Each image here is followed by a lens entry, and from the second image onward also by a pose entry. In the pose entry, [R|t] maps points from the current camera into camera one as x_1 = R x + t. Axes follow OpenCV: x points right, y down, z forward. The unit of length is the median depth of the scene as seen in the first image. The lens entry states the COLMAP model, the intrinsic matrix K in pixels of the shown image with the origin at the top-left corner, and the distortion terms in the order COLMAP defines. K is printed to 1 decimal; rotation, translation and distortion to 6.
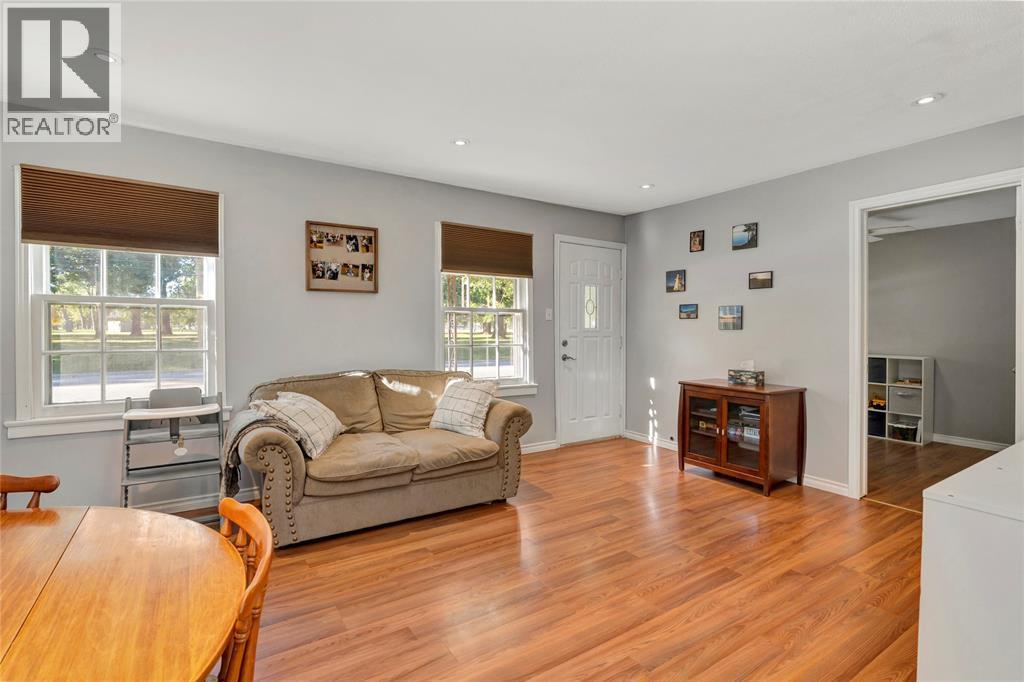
lens RADIAL K [[452.9, 0, 514.9], [0, 452.9, 333.0], [0, 0, 1]] dist [0.000287, 0.000132]
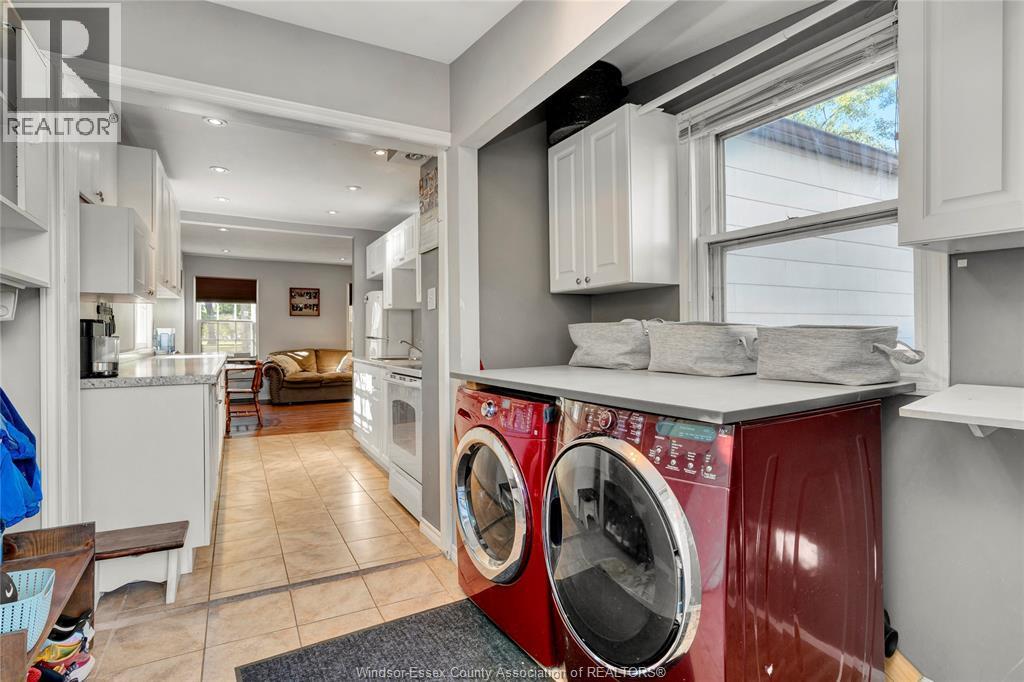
lens RADIAL K [[518.0, 0, 509.9], [0, 518.0, 333.3], [0, 0, 1]] dist [-0.009942, 0.000023]
pose [[0.991945, -0.002868, -0.126636, 1.110394], [0.000866, 0.999874, -0.015861, 0.048499], [0.126665, 0.015624, 0.991822, -1.675185]]
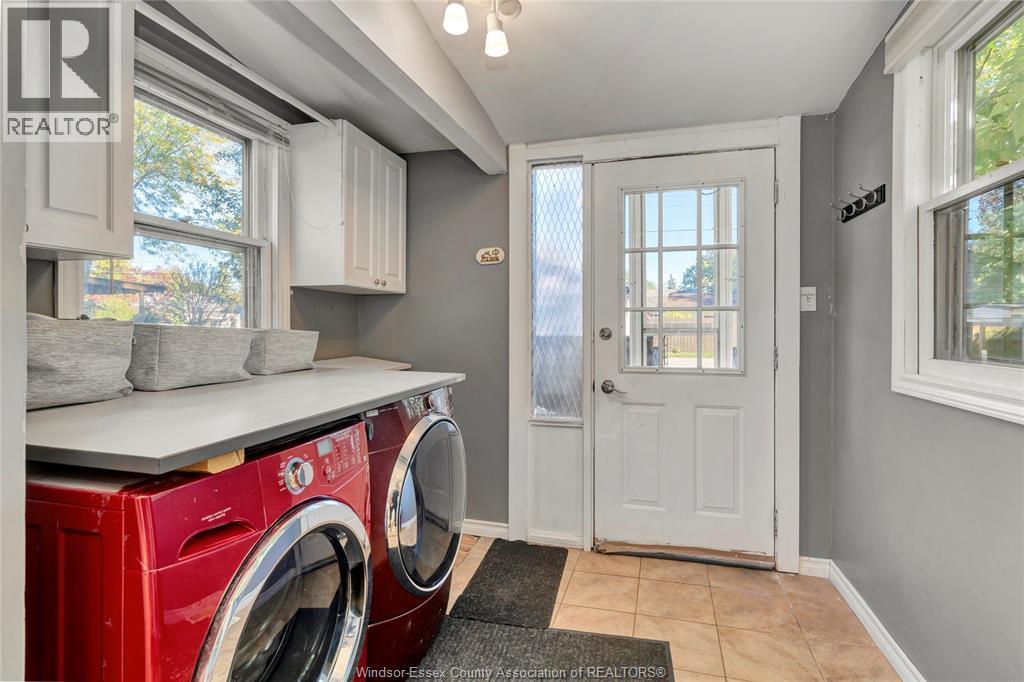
lens RADIAL K [[510.9, 0, 508.7], [0, 510.9, 327.9], [0, 0, 1]] dist [-0.004298, 0.001649]
pose [[-0.618012, -0.000784, 0.786168, 0.619718], [0.012217, 0.999869, 0.010600, 0.027159], [-0.786074, 0.016155, -0.617921, -0.918198]]
